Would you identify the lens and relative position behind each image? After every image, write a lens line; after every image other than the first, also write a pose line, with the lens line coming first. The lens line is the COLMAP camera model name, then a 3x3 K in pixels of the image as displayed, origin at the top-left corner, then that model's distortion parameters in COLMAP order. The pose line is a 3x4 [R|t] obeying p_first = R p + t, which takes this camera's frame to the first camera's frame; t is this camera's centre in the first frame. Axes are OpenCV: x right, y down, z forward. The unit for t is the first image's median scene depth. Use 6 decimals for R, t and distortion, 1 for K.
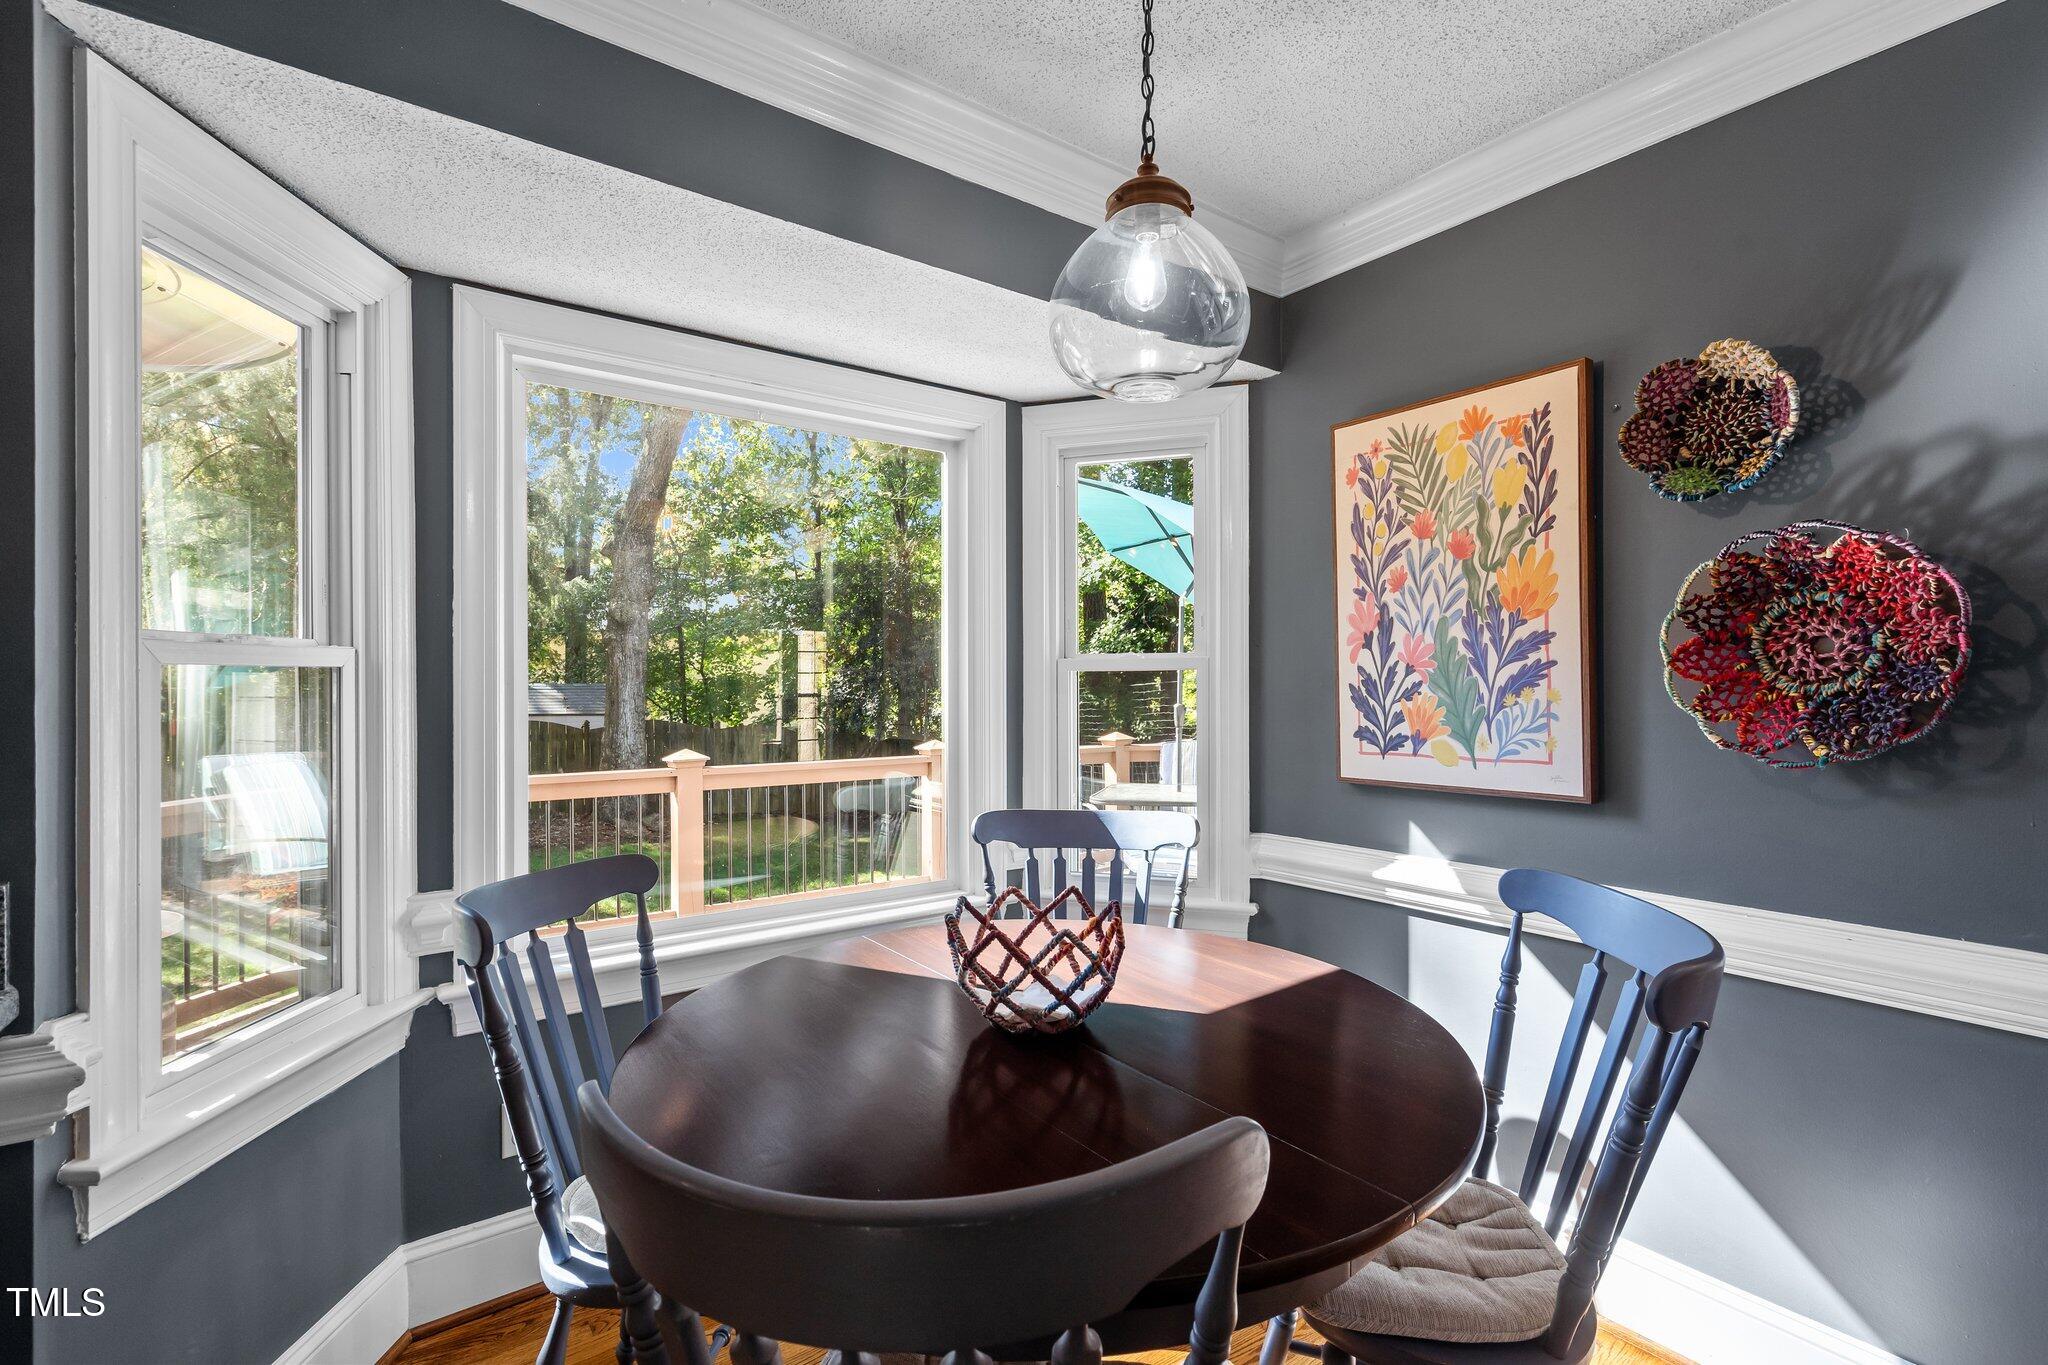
lens RADIAL K [[934.9, 0, 1011.4], [0, 934.9, 691.0], [0, 0, 1]] dist [-0.006235, 0.002015]
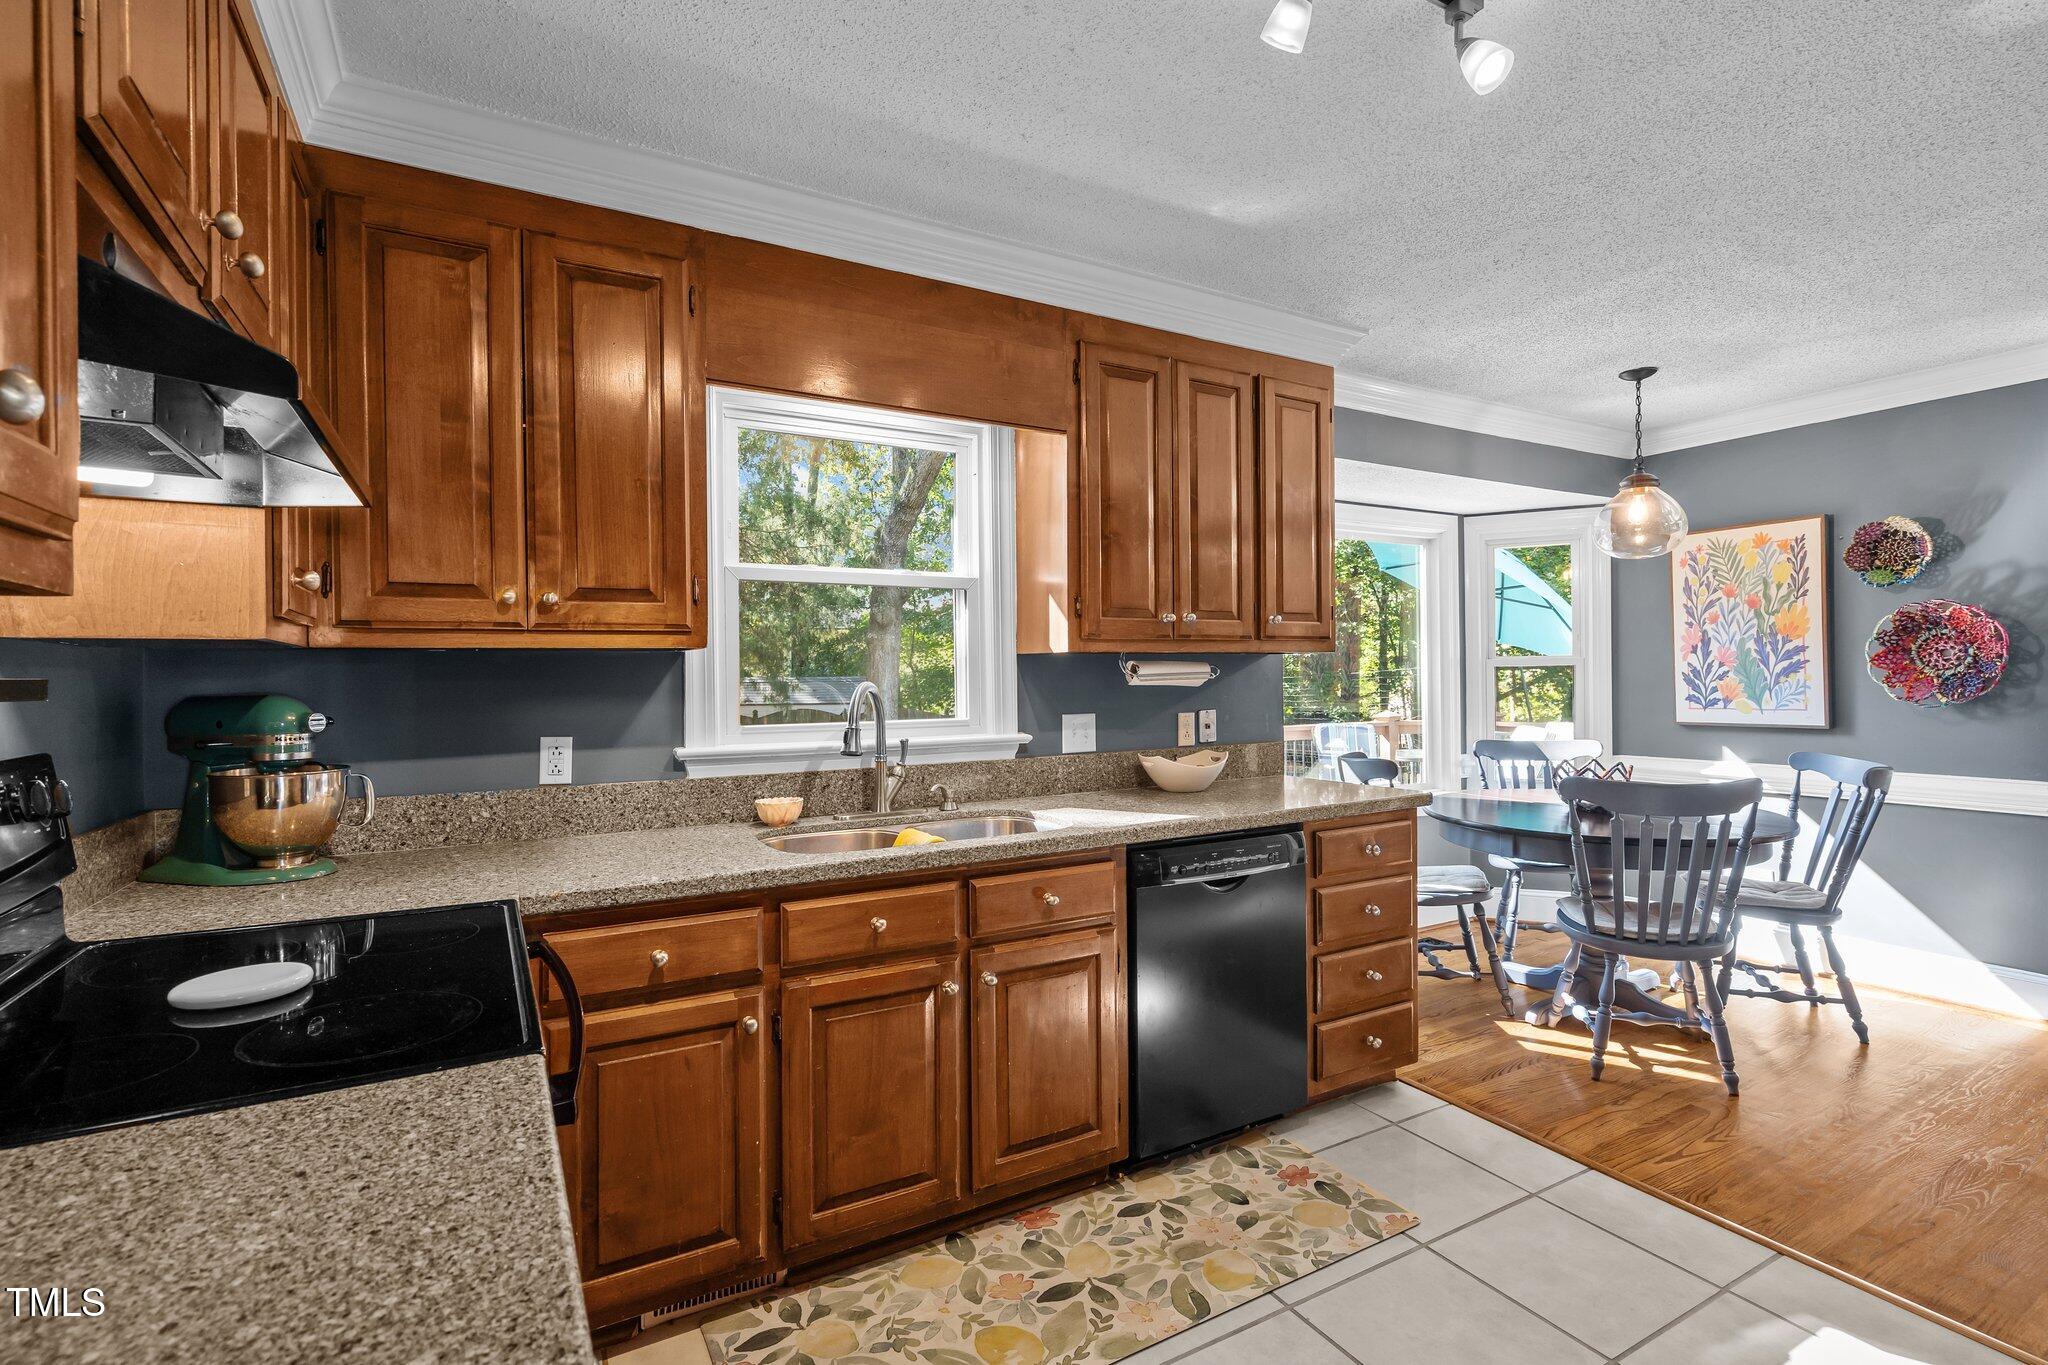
lens RADIAL K [[934.9, 0, 1015.6], [0, 934.9, 681.2], [0, 0, 1]] dist [-0.006235, 0.002015]
pose [[0.991695, -0.008455, -0.128334, -0.872329], [0.008363, 0.999964, -0.001253, 0.002135], [0.128340, 0.000169, 0.991730, -1.238825]]
